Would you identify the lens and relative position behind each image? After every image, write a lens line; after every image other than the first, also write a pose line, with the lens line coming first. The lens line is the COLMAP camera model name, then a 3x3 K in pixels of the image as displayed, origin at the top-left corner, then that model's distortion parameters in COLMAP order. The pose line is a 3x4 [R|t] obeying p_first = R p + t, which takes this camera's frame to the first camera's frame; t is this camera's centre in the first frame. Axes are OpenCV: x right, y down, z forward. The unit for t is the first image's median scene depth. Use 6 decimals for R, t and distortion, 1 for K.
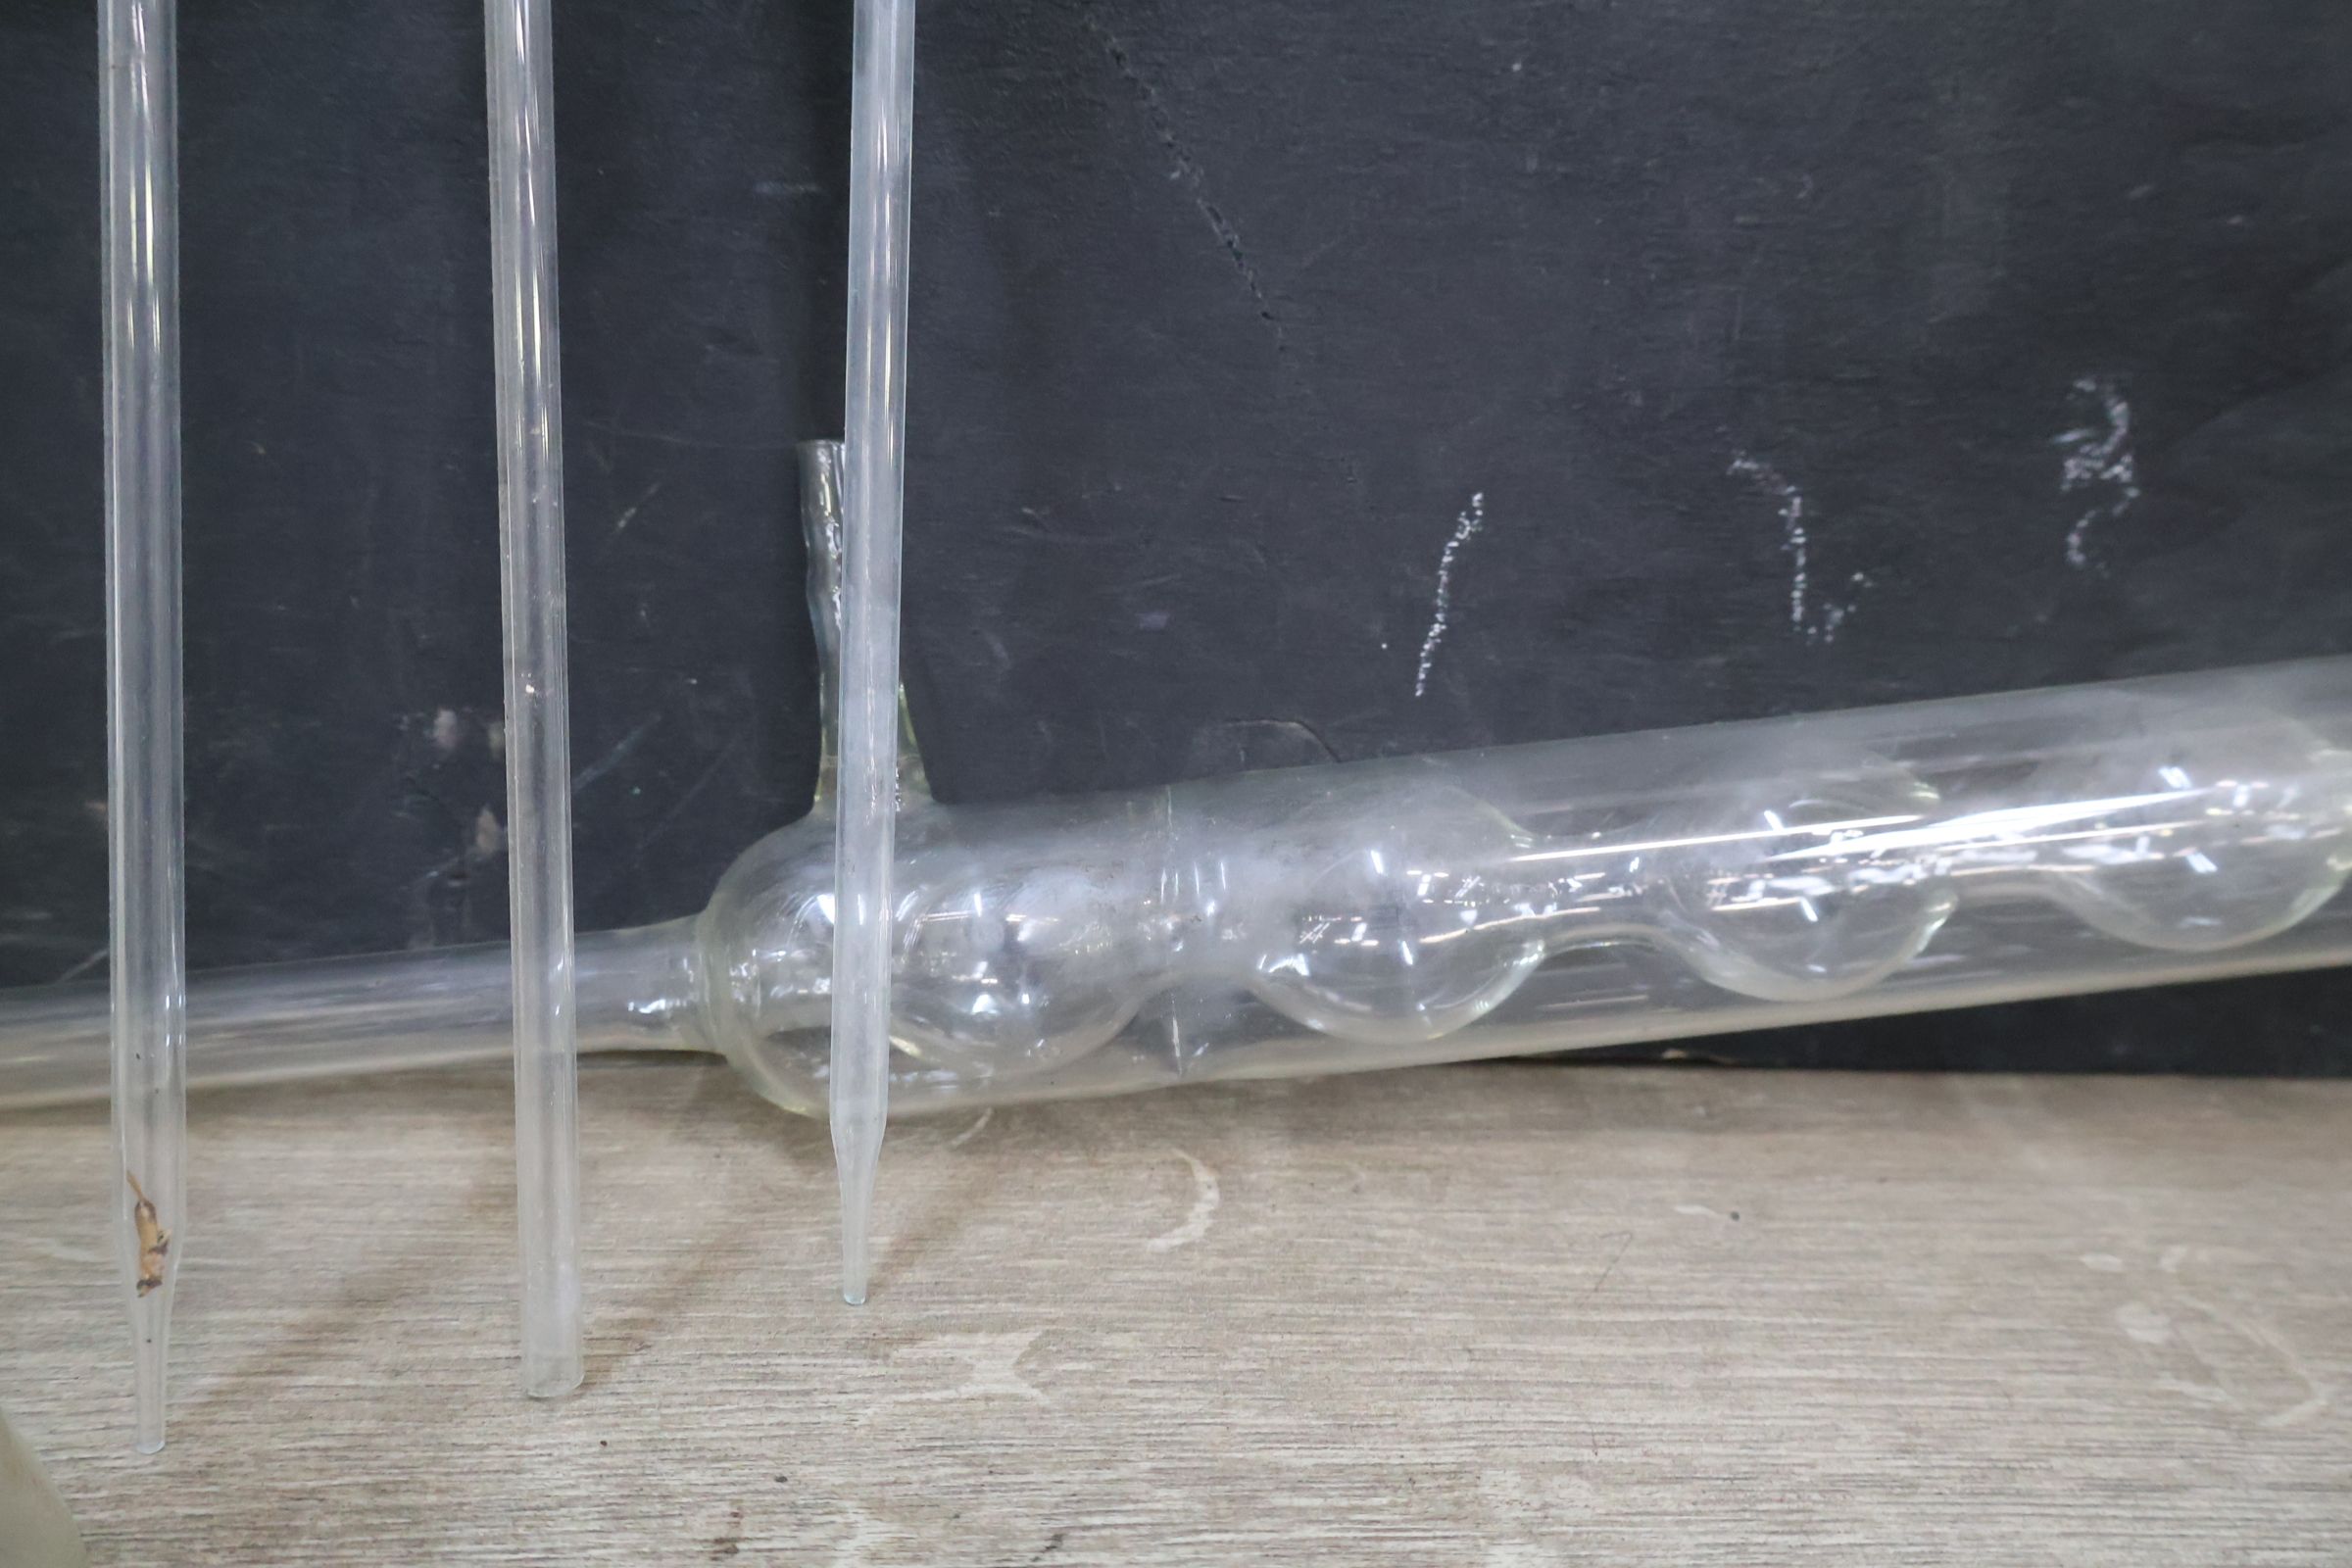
lens RADIAL K [[2032.2, 0, 1165.6], [0, 2032.2, 767.3], [0, 0, 1]] dist [0.012230, 0.004811]
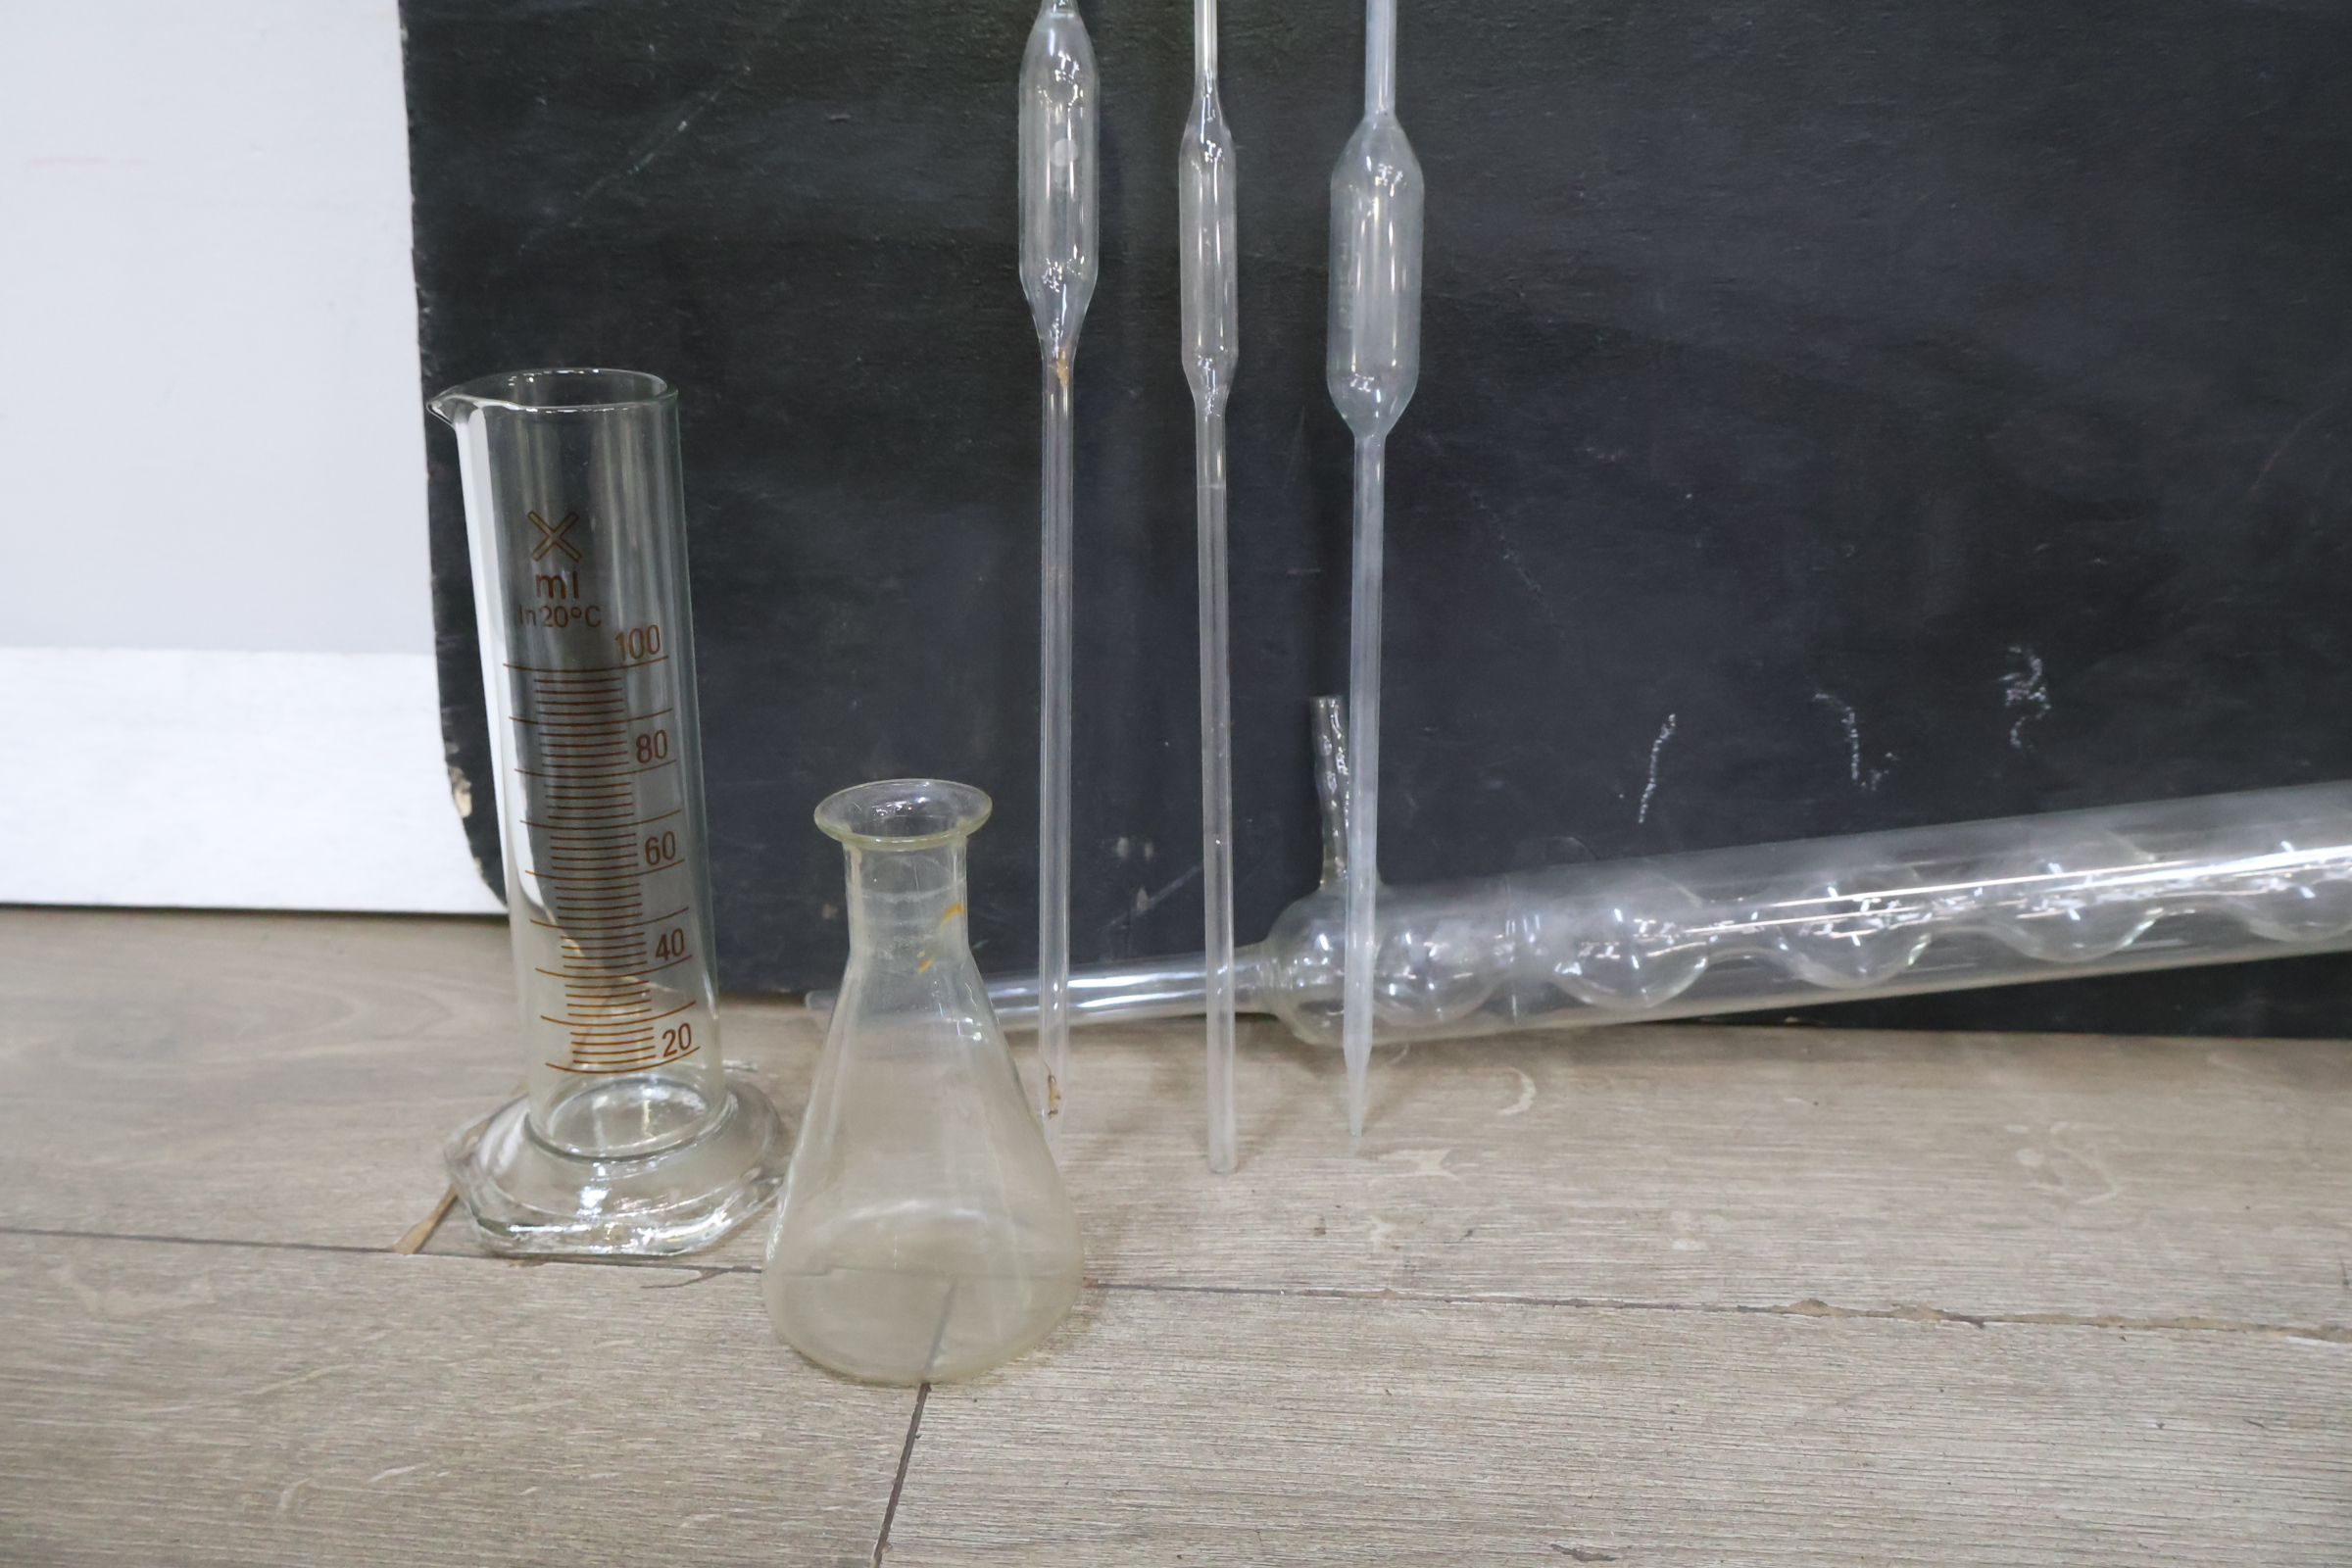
lens RADIAL K [[2032.2, 0, 1164.9], [0, 2032.2, 781.2], [0, 0, 1]] dist [0.012230, 0.004811]
pose [[0.992442, -0.010424, -0.122273, -0.084223], [0.010910, 0.999935, 0.003301, -0.090955], [0.122231, -0.004610, 0.992491, -0.953626]]
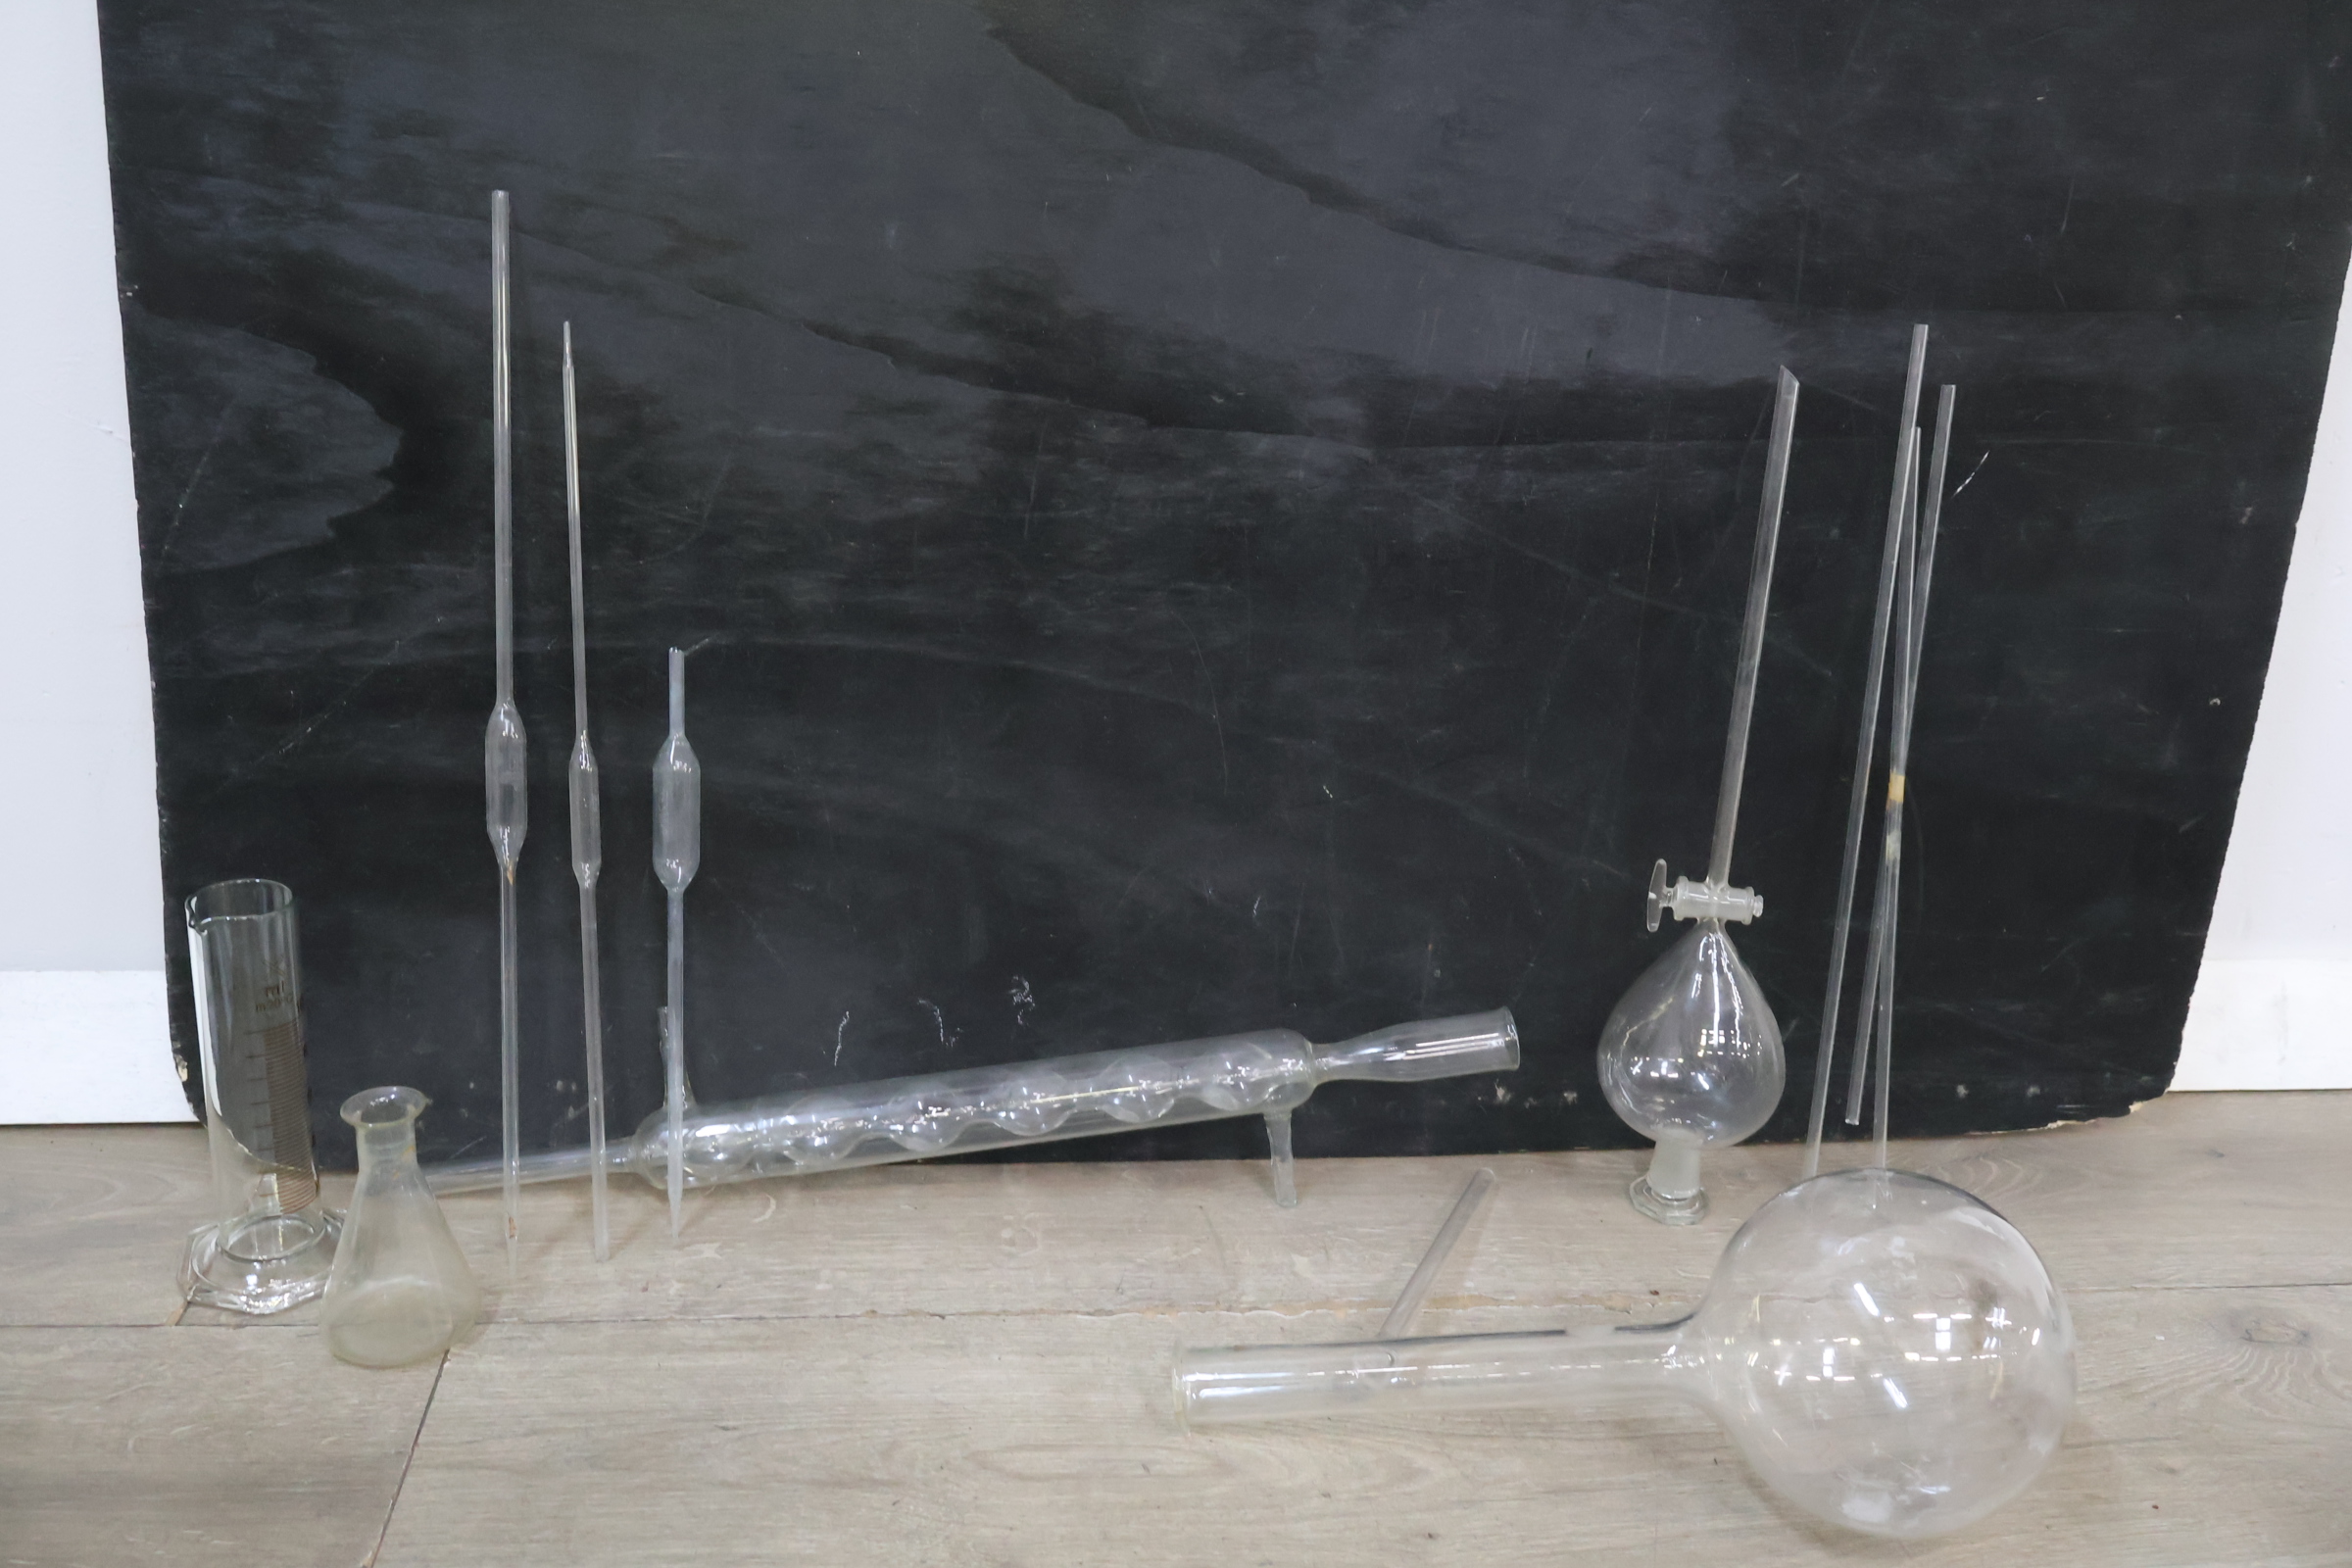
lens RADIAL K [[2032.2, 0, 1161.0], [0, 2032.2, 791.7], [0, 0, 1]] dist [0.012230, 0.004811]
pose [[0.998289, -0.017918, 0.055656, 0.552213], [0.016844, 0.999664, 0.019715, -0.629381], [-0.055991, -0.018744, 0.998255, -2.822146]]
